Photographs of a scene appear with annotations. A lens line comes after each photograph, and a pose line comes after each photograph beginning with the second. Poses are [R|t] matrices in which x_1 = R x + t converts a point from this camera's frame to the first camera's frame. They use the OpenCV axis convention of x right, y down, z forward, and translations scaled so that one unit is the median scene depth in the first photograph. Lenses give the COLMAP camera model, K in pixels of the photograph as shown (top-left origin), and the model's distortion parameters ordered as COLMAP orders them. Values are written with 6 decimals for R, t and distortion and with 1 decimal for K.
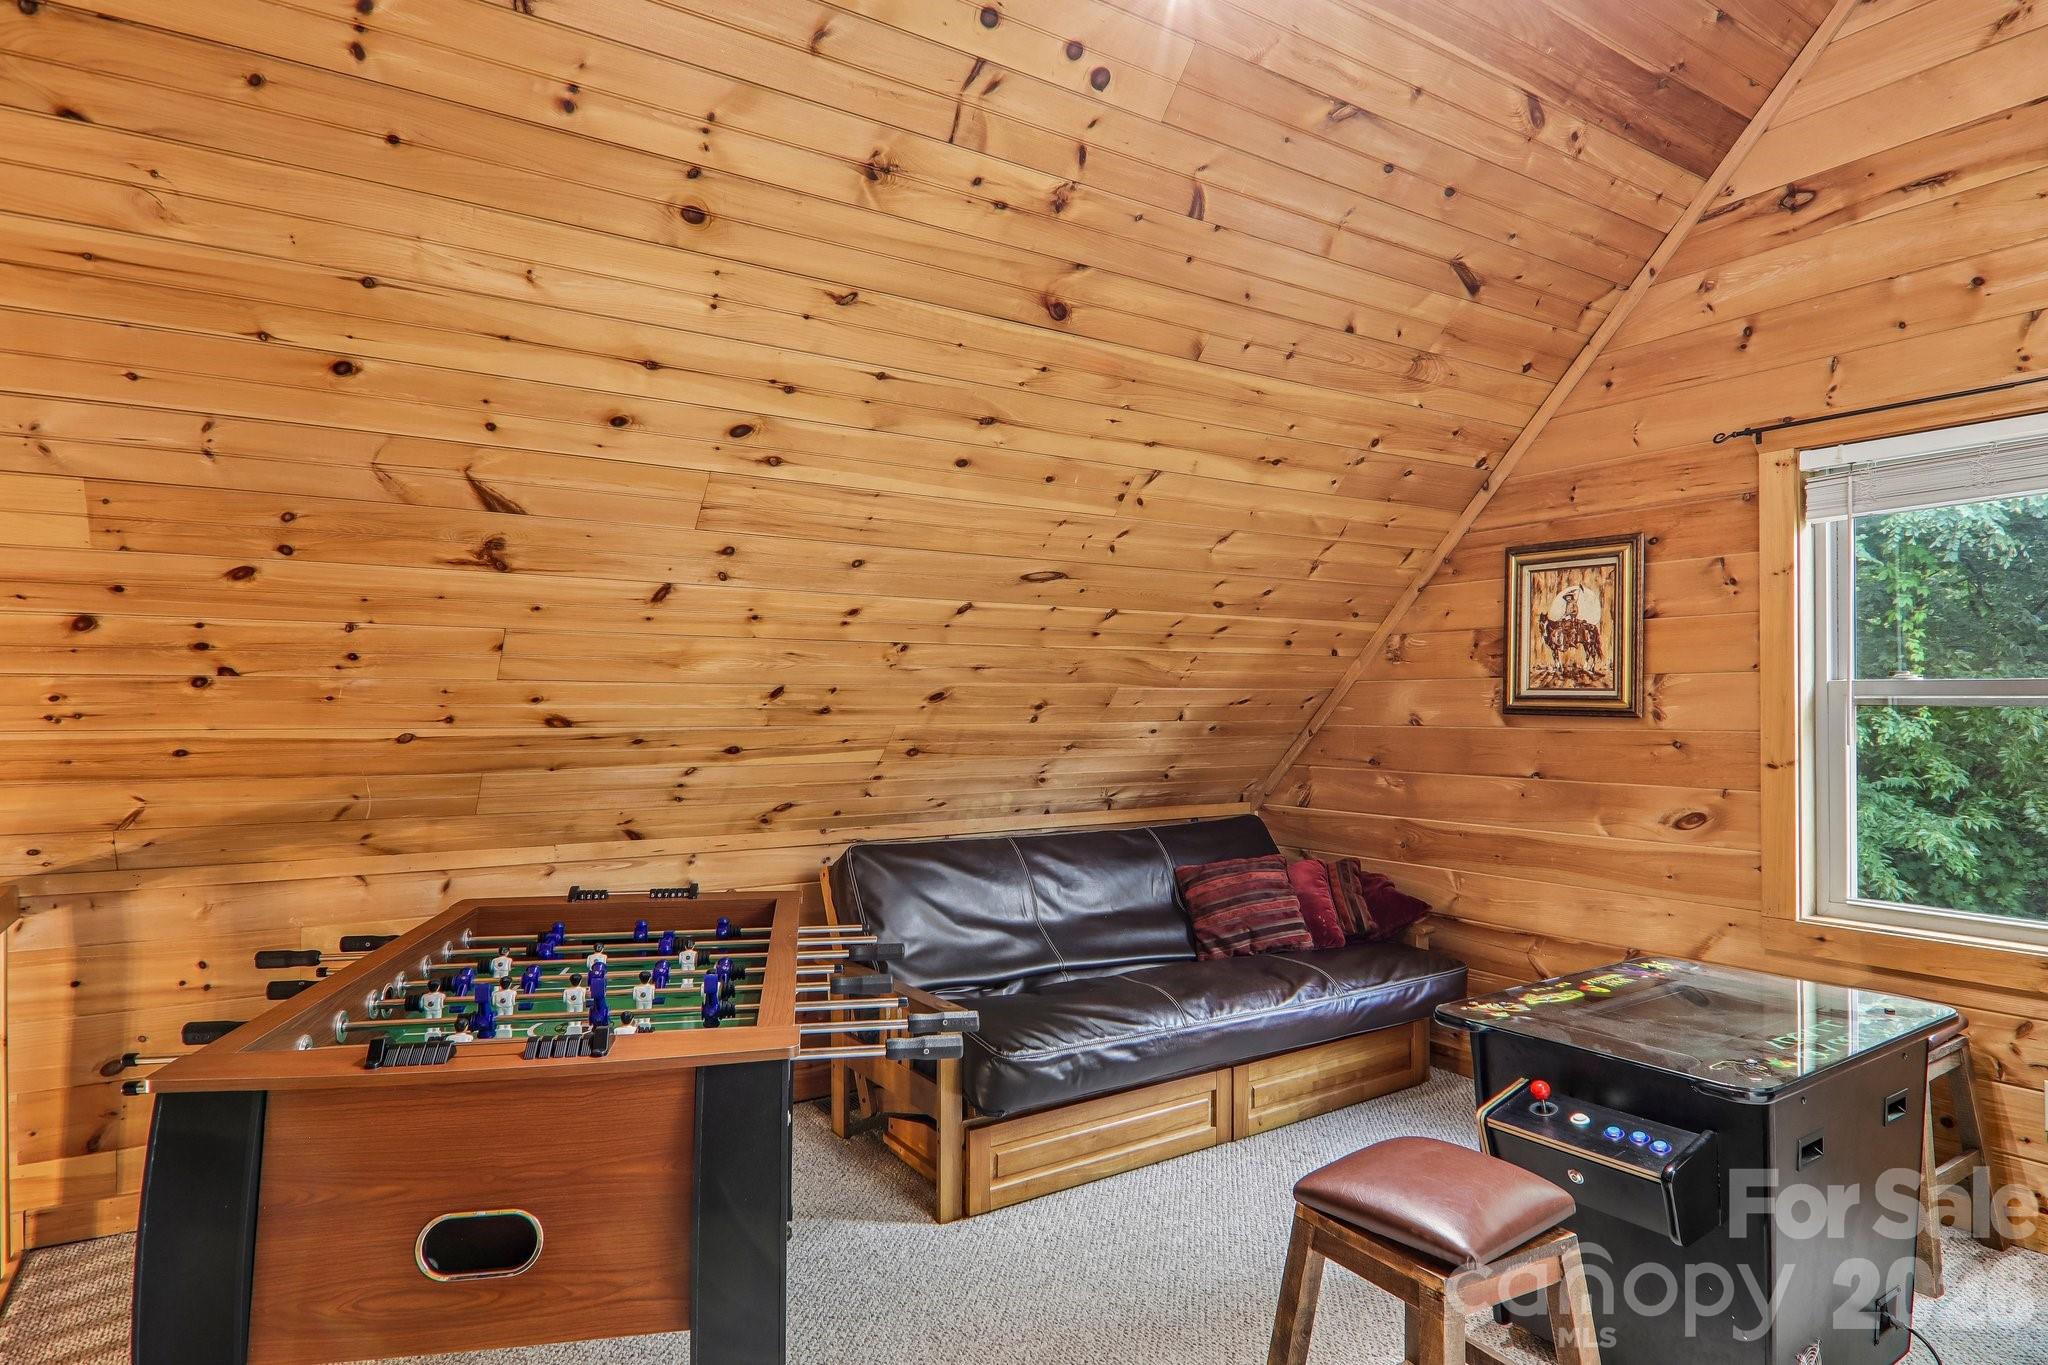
lens RADIAL K [[1145.2, 0, 1031.4], [0, 1145.2, 705.3], [0, 0, 1]] dist [0.015326, -0.019935]
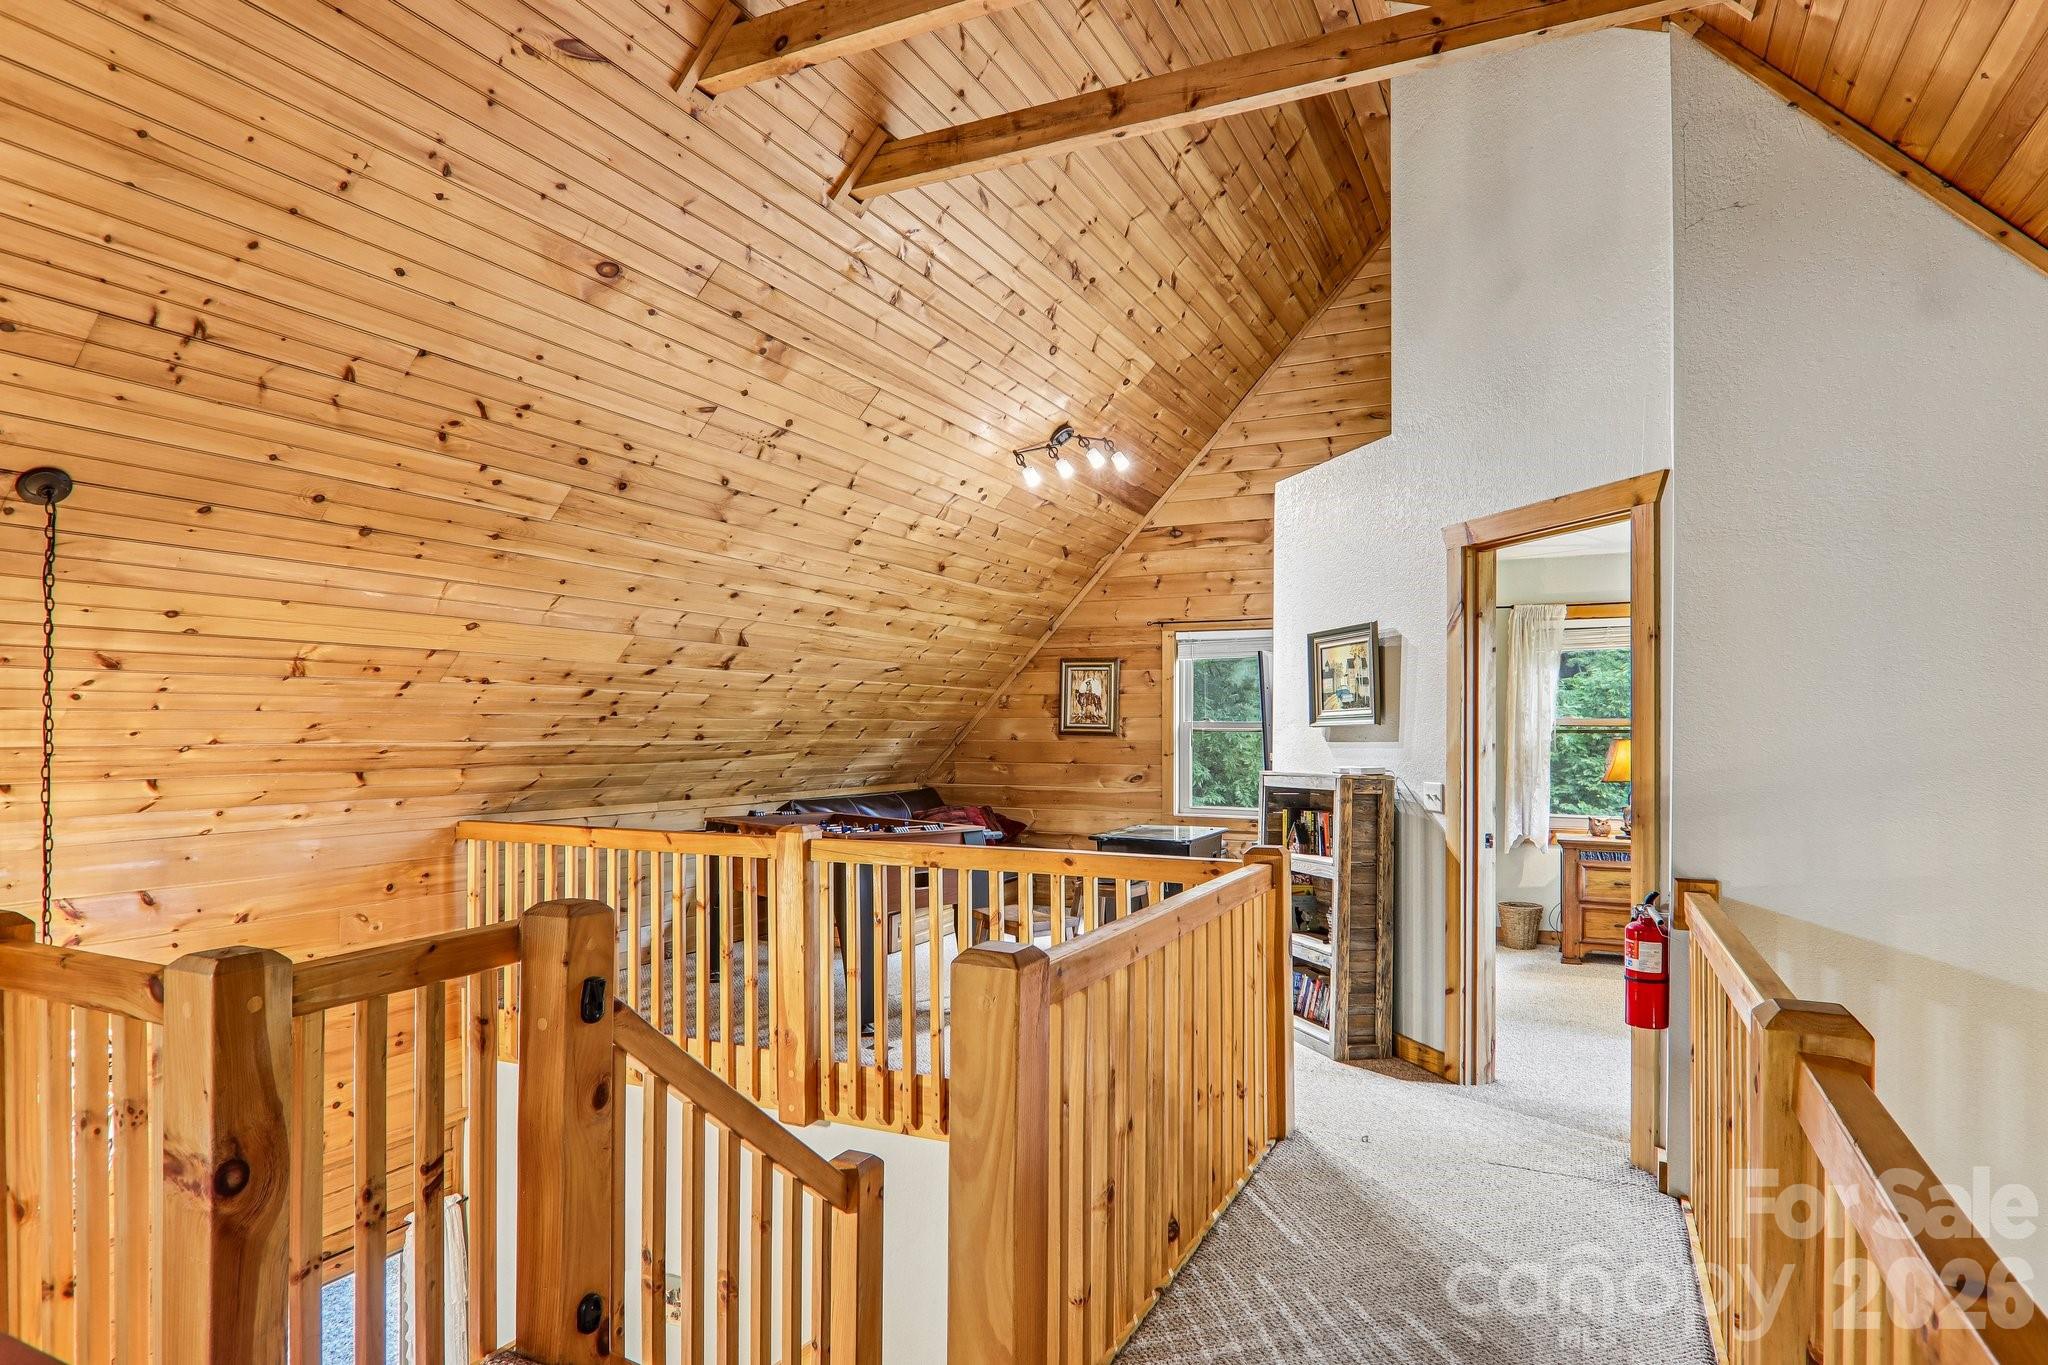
lens RADIAL K [[1166.8, 0, 1026.1], [0, 1166.8, 746.7], [0, 0, 1]] dist [0.014618, -0.020269]
pose [[0.856694, -0.004810, 0.515802, -0.860078], [-0.003413, 0.999882, 0.014992, -0.002480], [-0.515813, -0.014604, 0.856577, -0.949913]]
